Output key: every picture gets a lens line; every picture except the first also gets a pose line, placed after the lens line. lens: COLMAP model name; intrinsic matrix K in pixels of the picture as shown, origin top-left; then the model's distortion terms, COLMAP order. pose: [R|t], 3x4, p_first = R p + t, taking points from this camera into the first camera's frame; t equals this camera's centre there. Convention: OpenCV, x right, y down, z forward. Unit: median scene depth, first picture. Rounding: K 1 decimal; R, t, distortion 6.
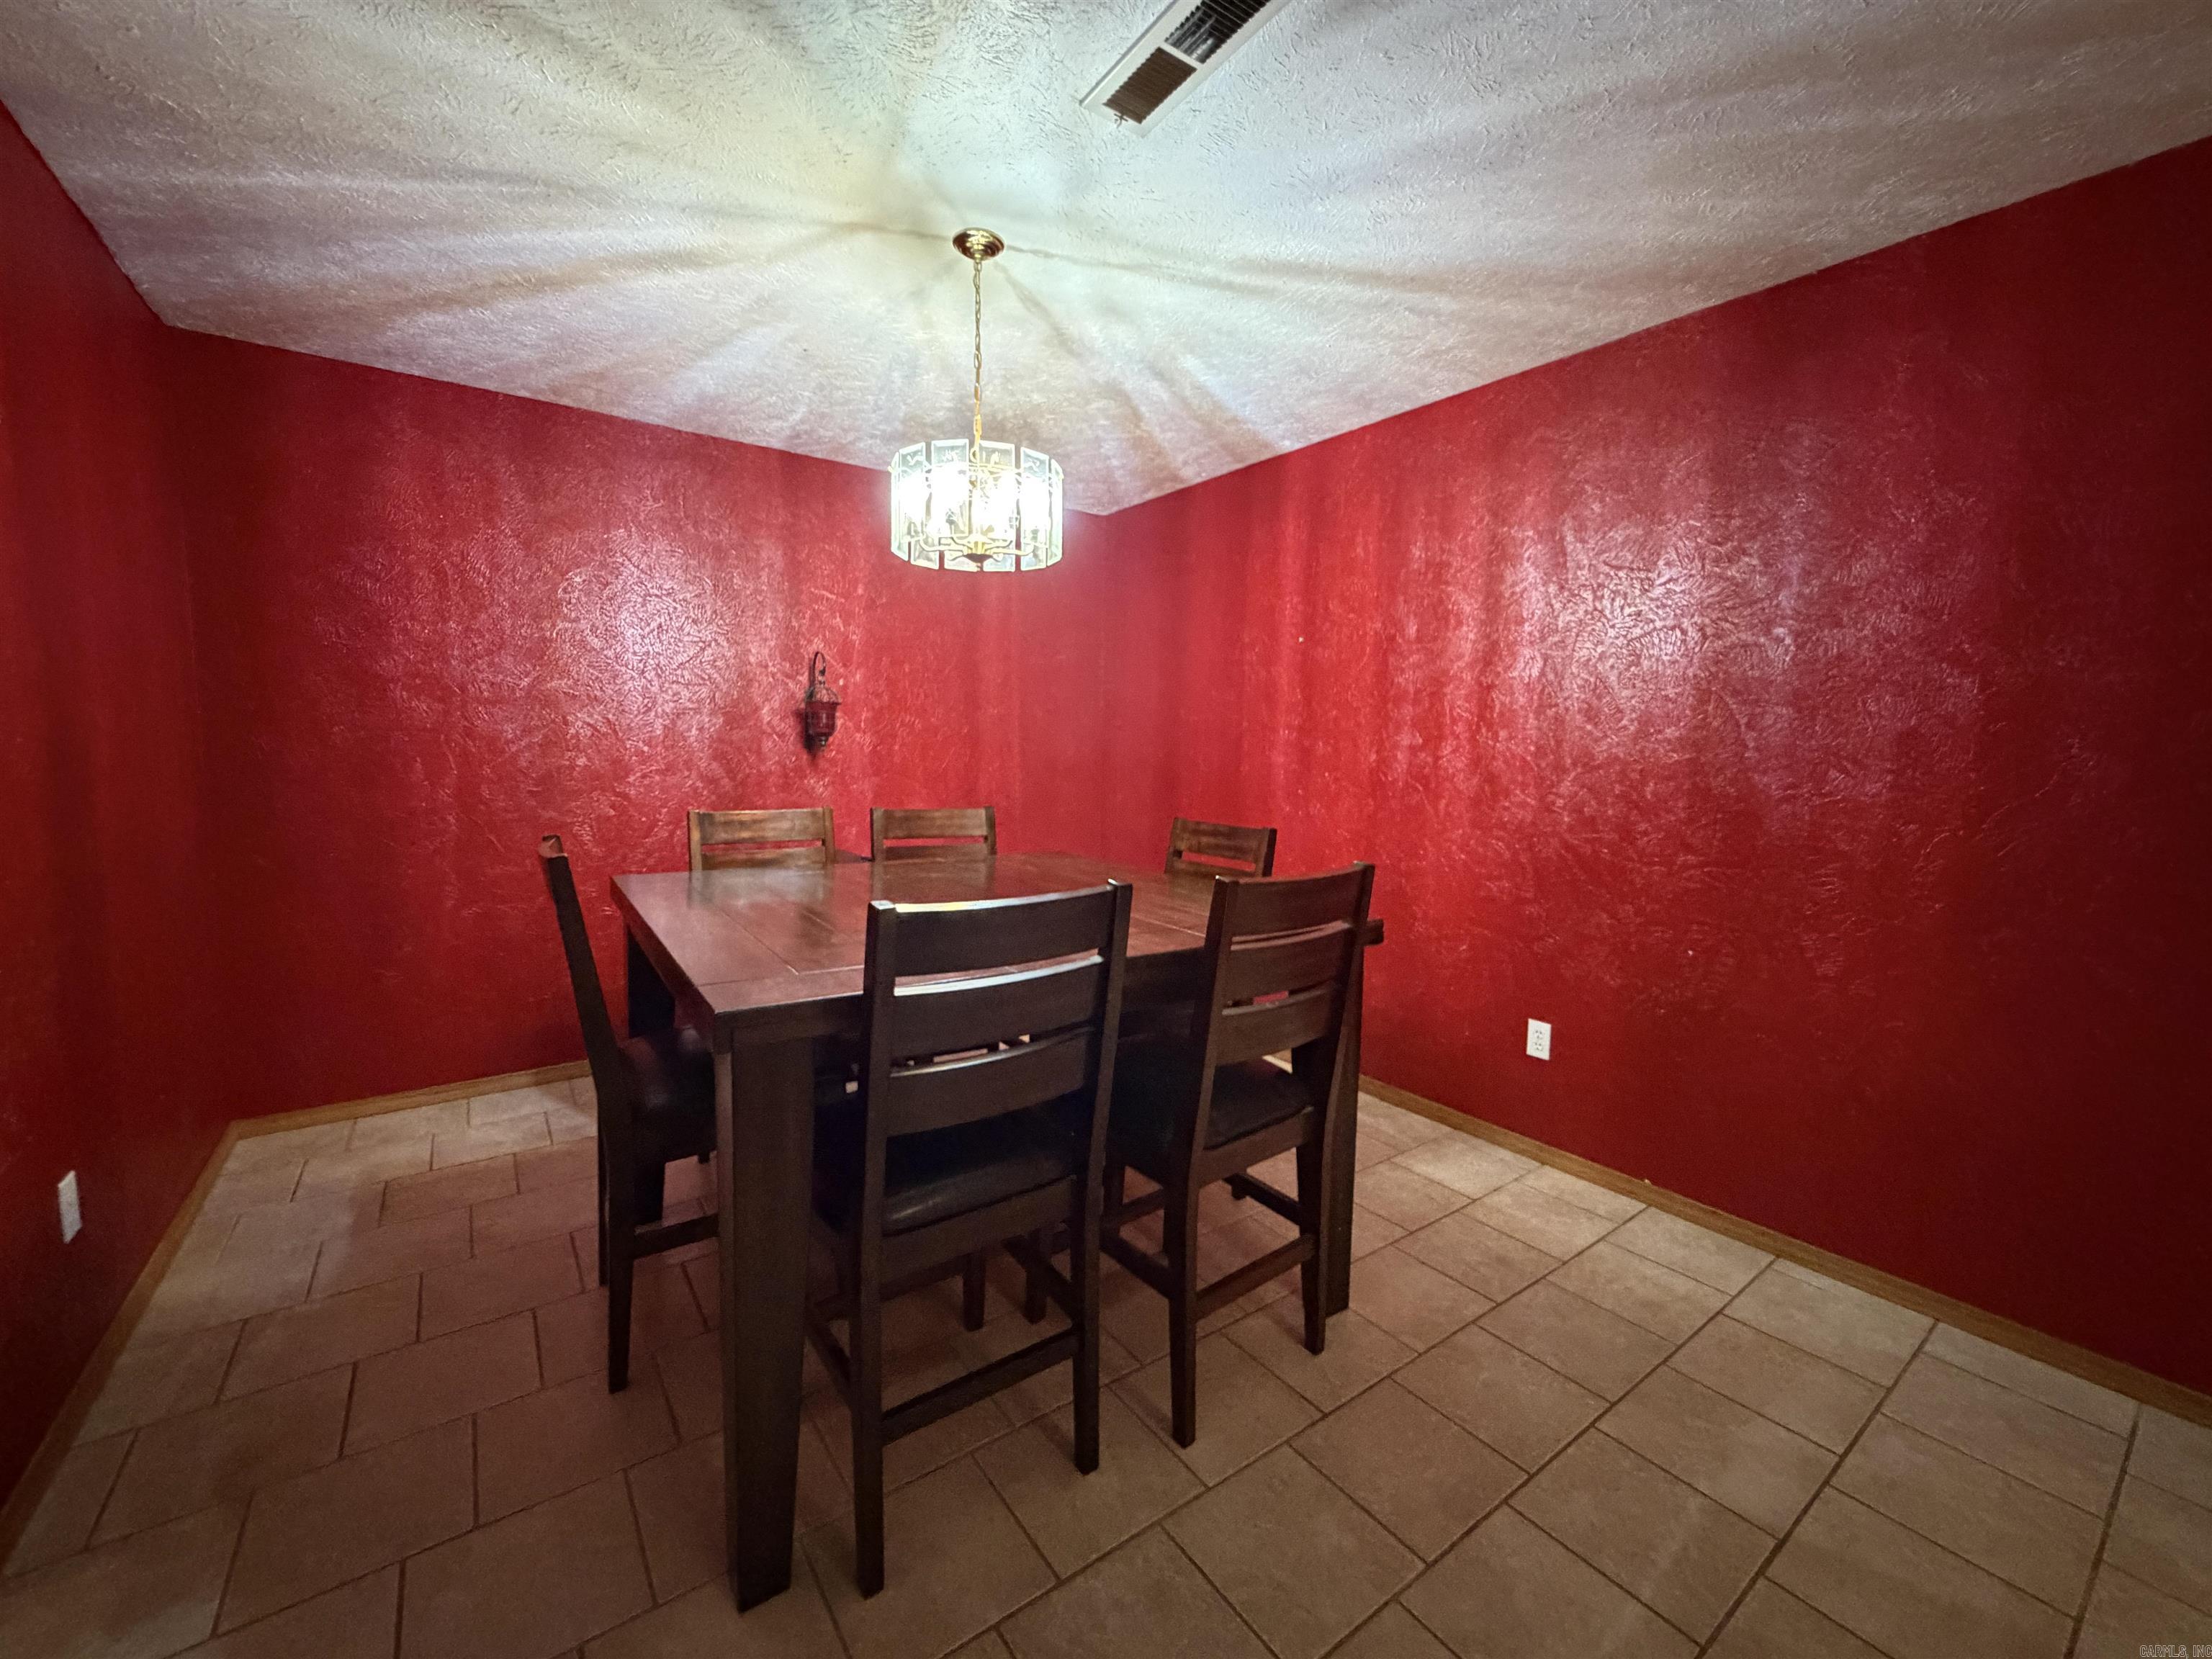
lens RADIAL K [[892.5, 0, 1097.7], [0, 892.5, 826.9], [0, 0, 1]] dist [0.003440, -0.000065]
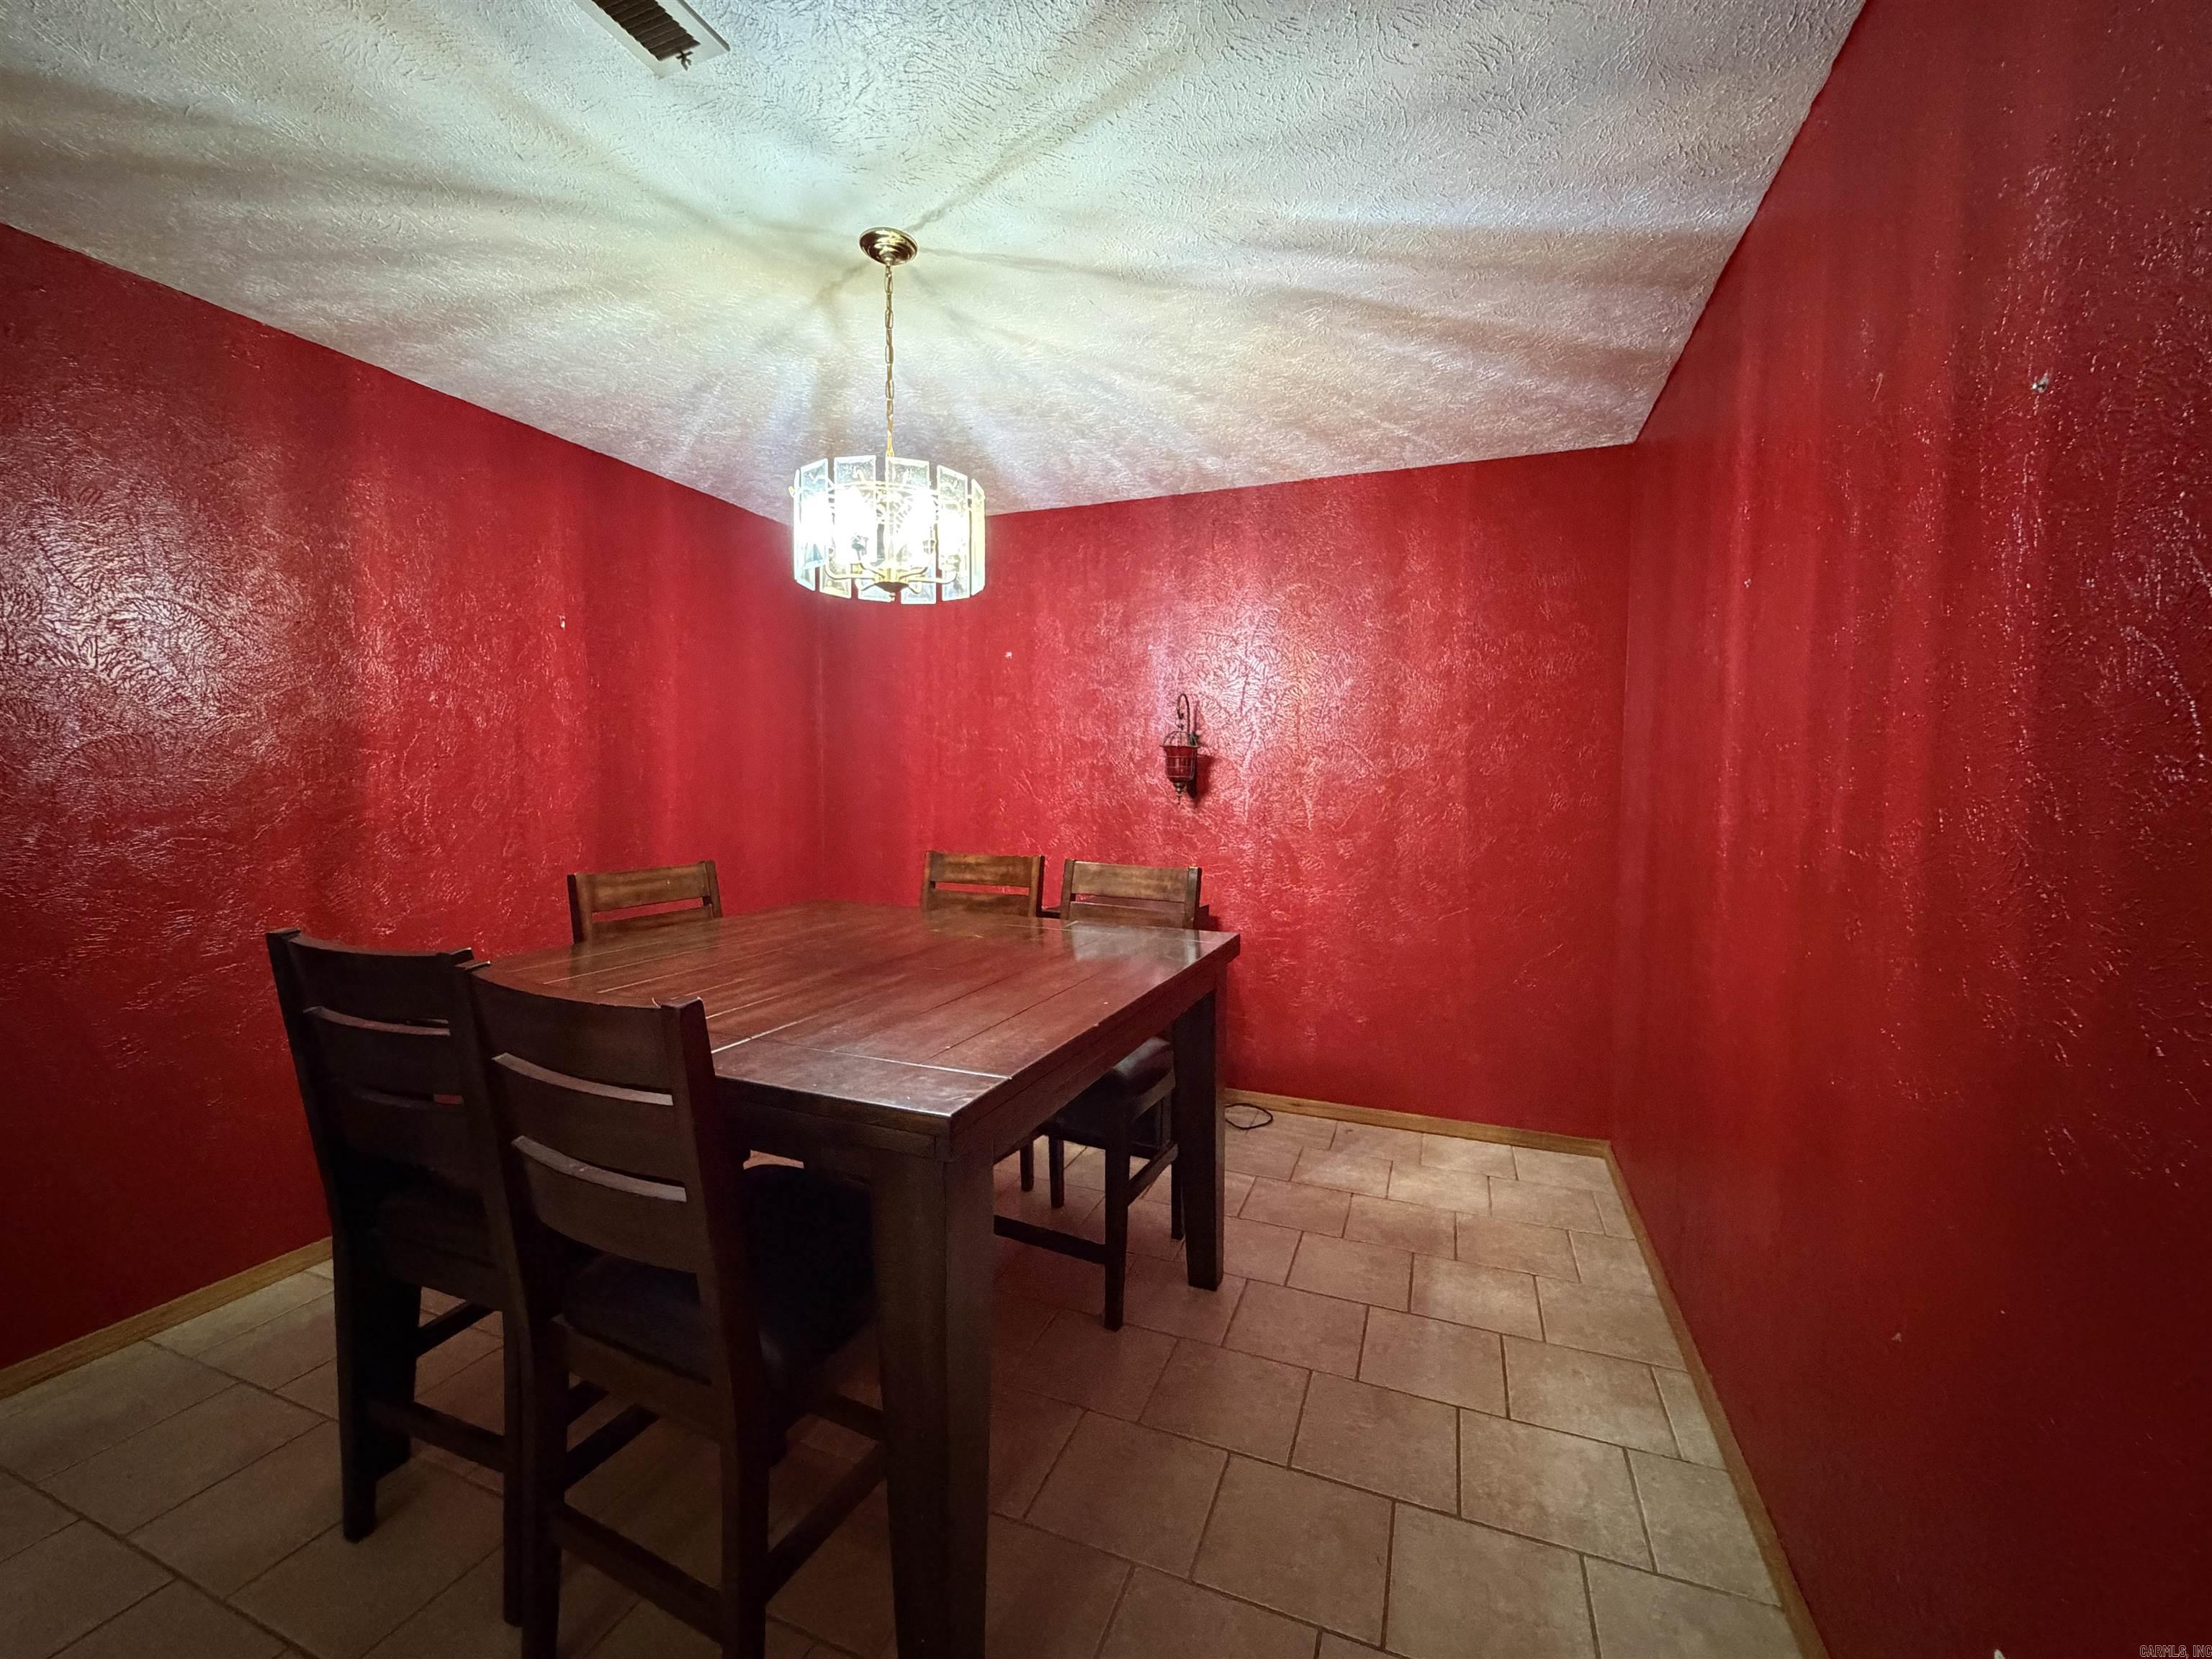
lens RADIAL K [[892.5, 0, 1098.3], [0, 892.5, 821.2], [0, 0, 1]] dist [0.003440, -0.000065]
pose [[0.545966, 0.024437, -0.837451, 0.730767], [-0.074035, 0.997071, -0.019171, -0.061291], [0.834530, 0.072467, 0.546176, 0.690567]]
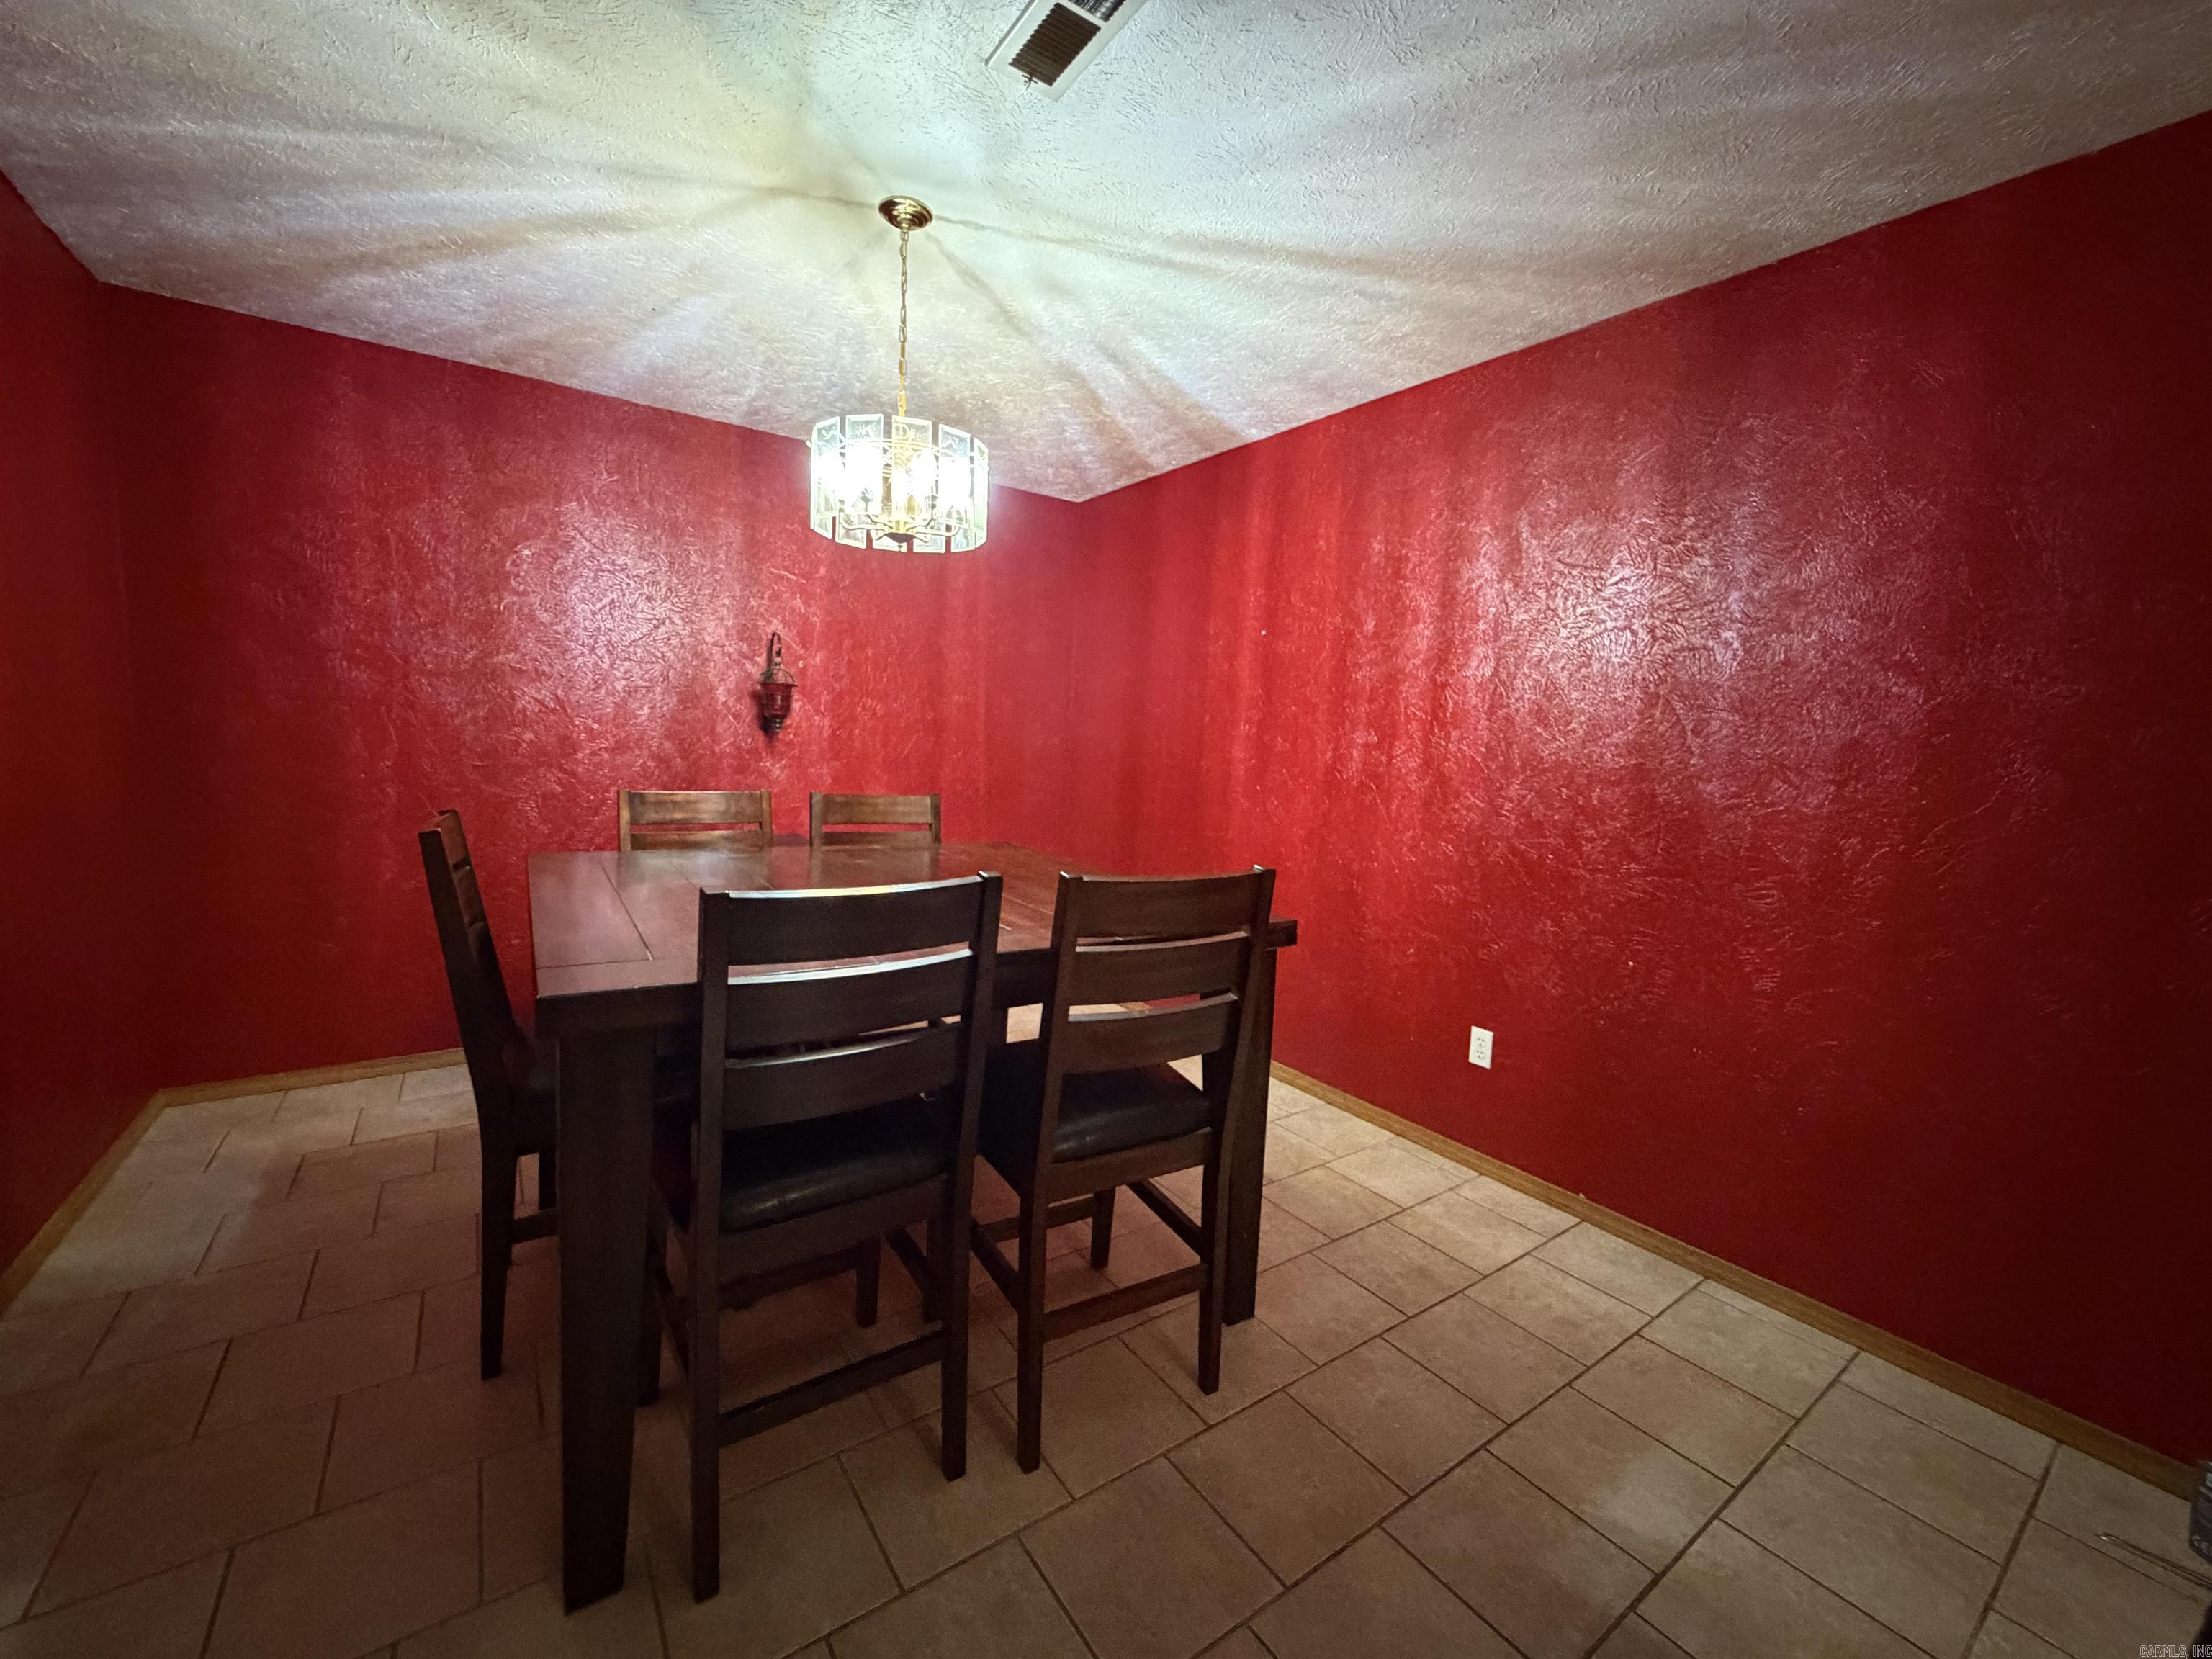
lens RADIAL K [[892.5, 0, 1098.0], [0, 892.5, 826.8], [0, 0, 1]] dist [0.003440, -0.000065]
pose [[0.999557, 0.028183, -0.009515, 0.099112], [-0.028105, 0.999571, 0.008254, 0.000107], [0.009744, -0.007983, 0.999921, 0.024740]]
